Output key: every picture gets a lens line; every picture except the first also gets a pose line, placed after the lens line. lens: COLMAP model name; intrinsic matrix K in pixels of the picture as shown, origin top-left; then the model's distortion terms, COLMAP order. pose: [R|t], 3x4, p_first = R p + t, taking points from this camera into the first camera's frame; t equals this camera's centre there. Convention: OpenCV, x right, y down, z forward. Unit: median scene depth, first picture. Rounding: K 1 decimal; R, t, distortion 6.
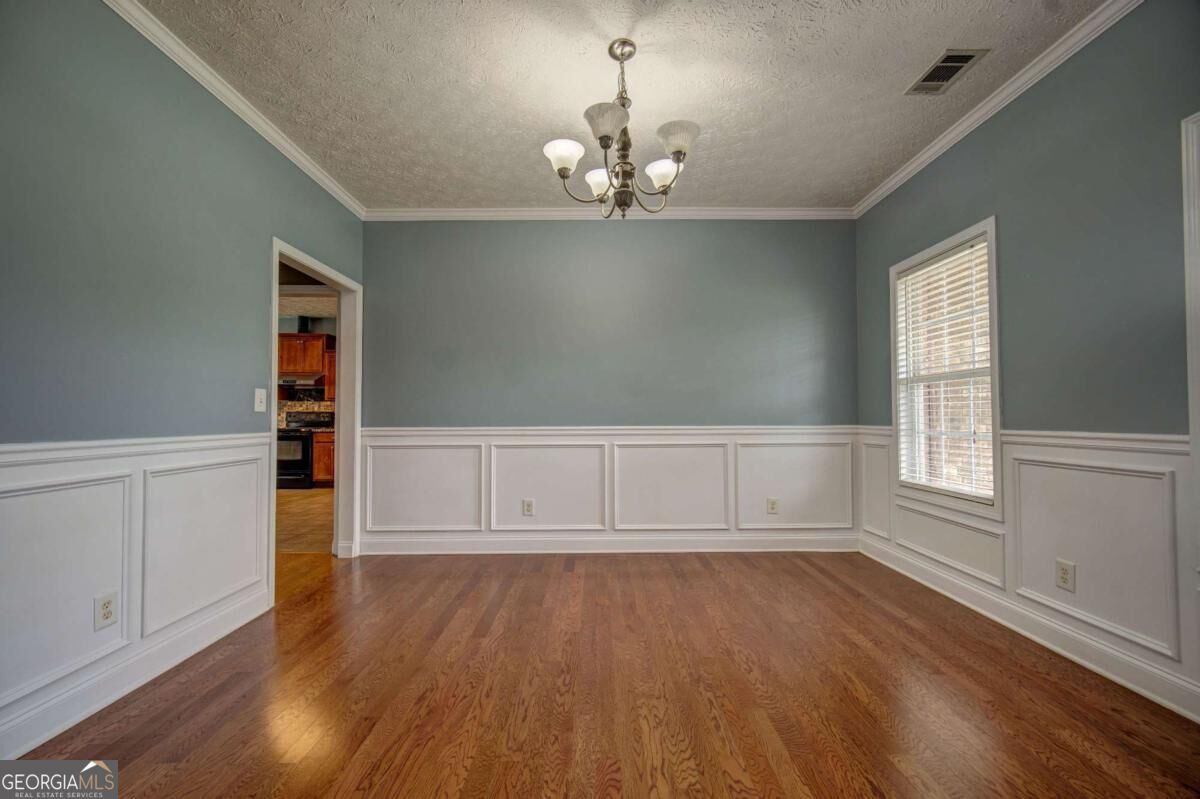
lens RADIAL K [[473.7, 0, 597.9], [0, 473.7, 404.9], [0, 0, 1]] dist [-0.002202, 0.000290]
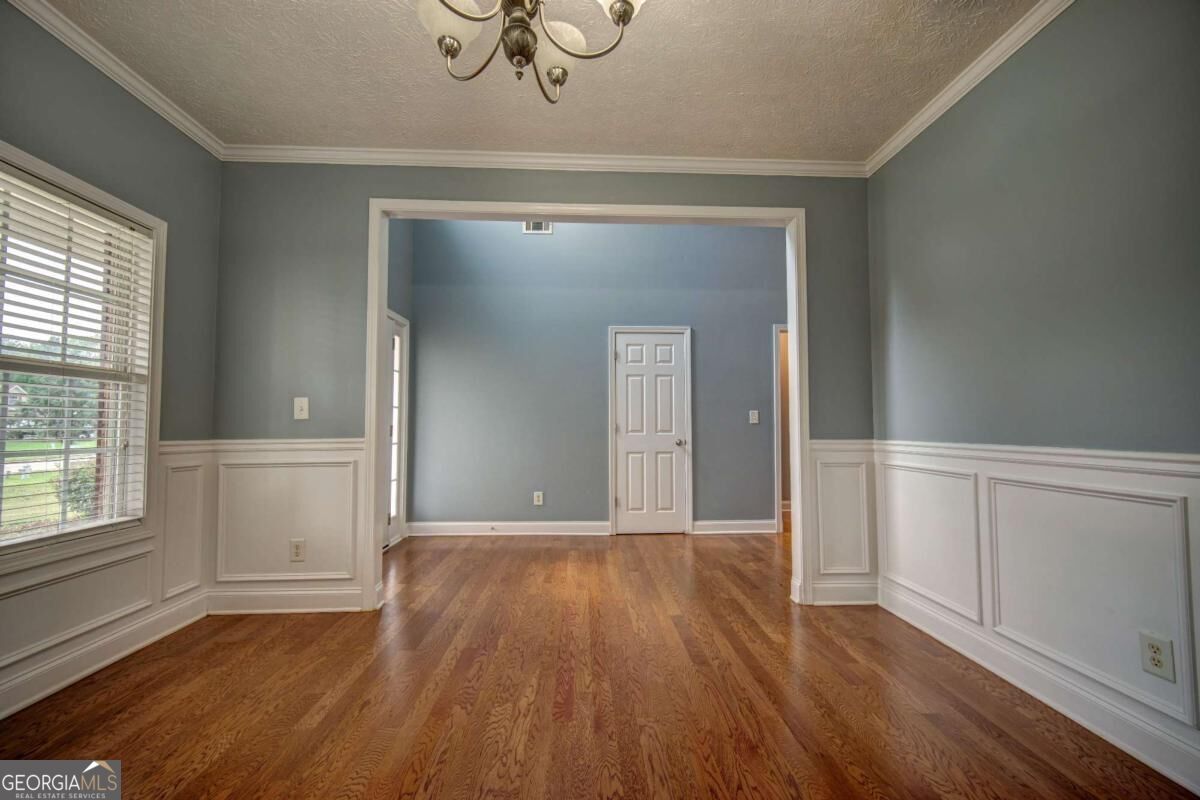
lens RADIAL K [[473.7, 0, 597.9], [0, 473.7, 405.4], [0, 0, 1]] dist [-0.002202, 0.000290]
pose [[-0.999534, 0.001676, -0.030470, -0.027501], [0.003765, 0.997636, -0.068612, 0.047944], [0.030283, -0.068695, -0.997178, 1.946846]]
